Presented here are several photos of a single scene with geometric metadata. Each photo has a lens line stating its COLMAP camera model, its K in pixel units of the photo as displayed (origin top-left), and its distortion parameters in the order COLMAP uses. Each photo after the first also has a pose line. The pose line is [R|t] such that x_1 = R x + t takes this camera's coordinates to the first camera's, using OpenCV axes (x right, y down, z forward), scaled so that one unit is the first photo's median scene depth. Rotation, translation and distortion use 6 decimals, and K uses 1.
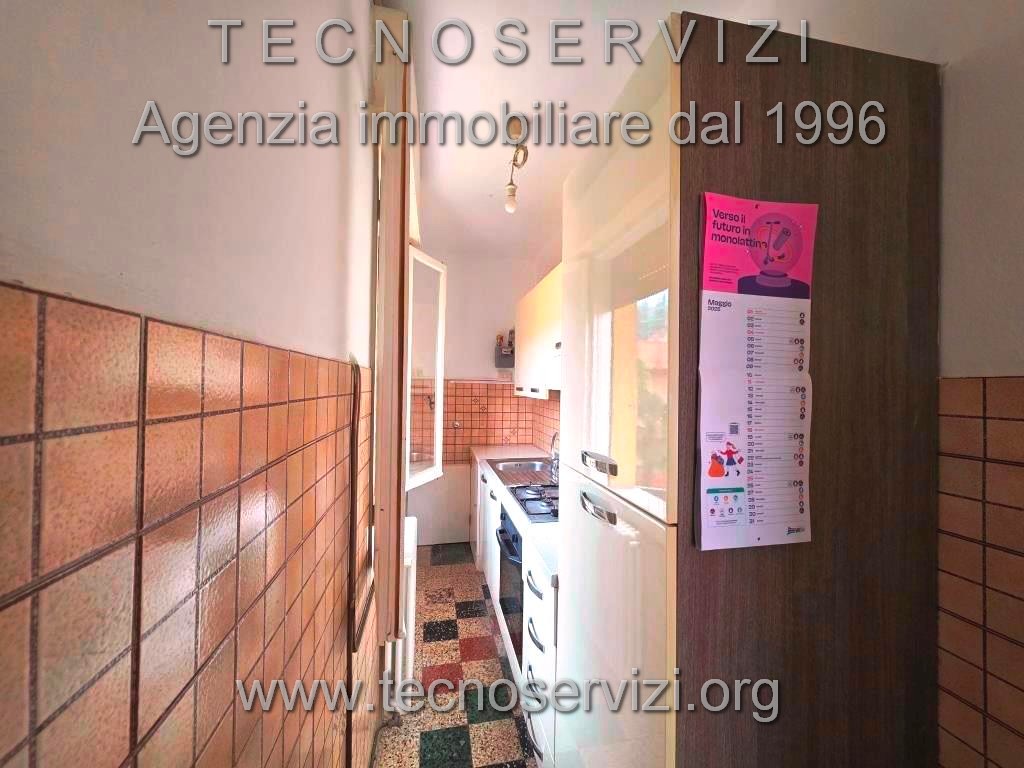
lens RADIAL K [[410.7, 0, 510.7], [0, 410.7, 381.6], [0, 0, 1]] dist [0.001955, -0.000047]
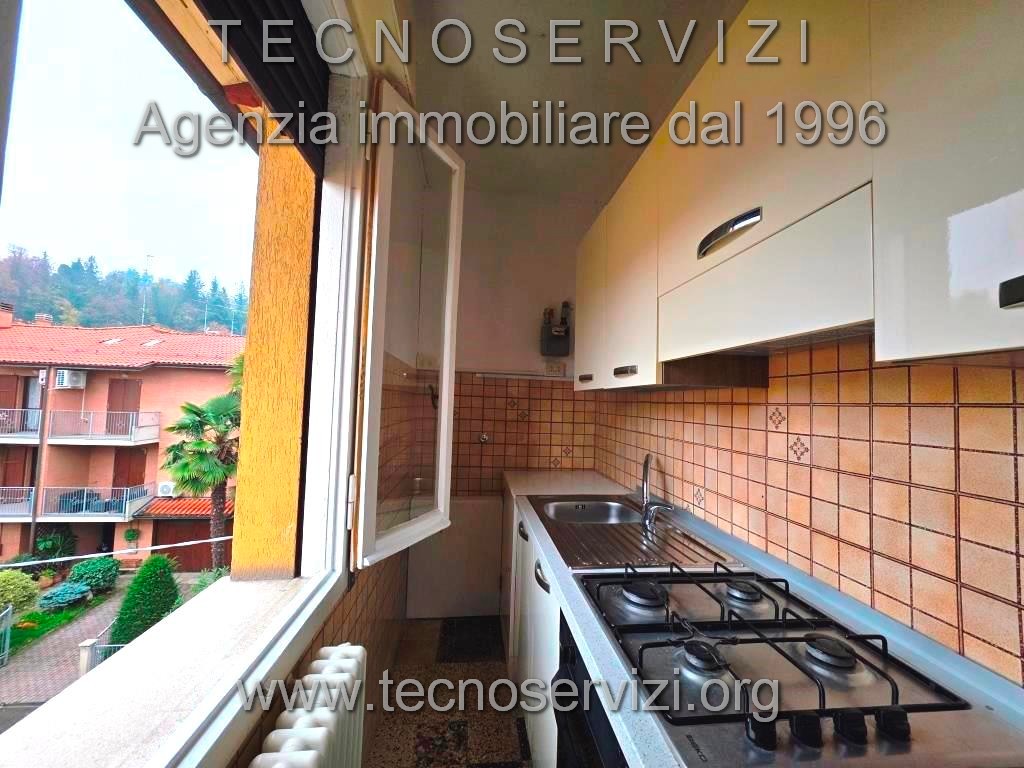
lens RADIAL K [[410.7, 0, 511.2], [0, 410.7, 385.0], [0, 0, 1]] dist [0.001955, -0.000047]
pose [[0.995497, 0.010822, -0.094174, -0.026597], [-0.014091, 0.999319, -0.034113, 0.045569], [0.093741, 0.035286, 0.994971, 0.372299]]
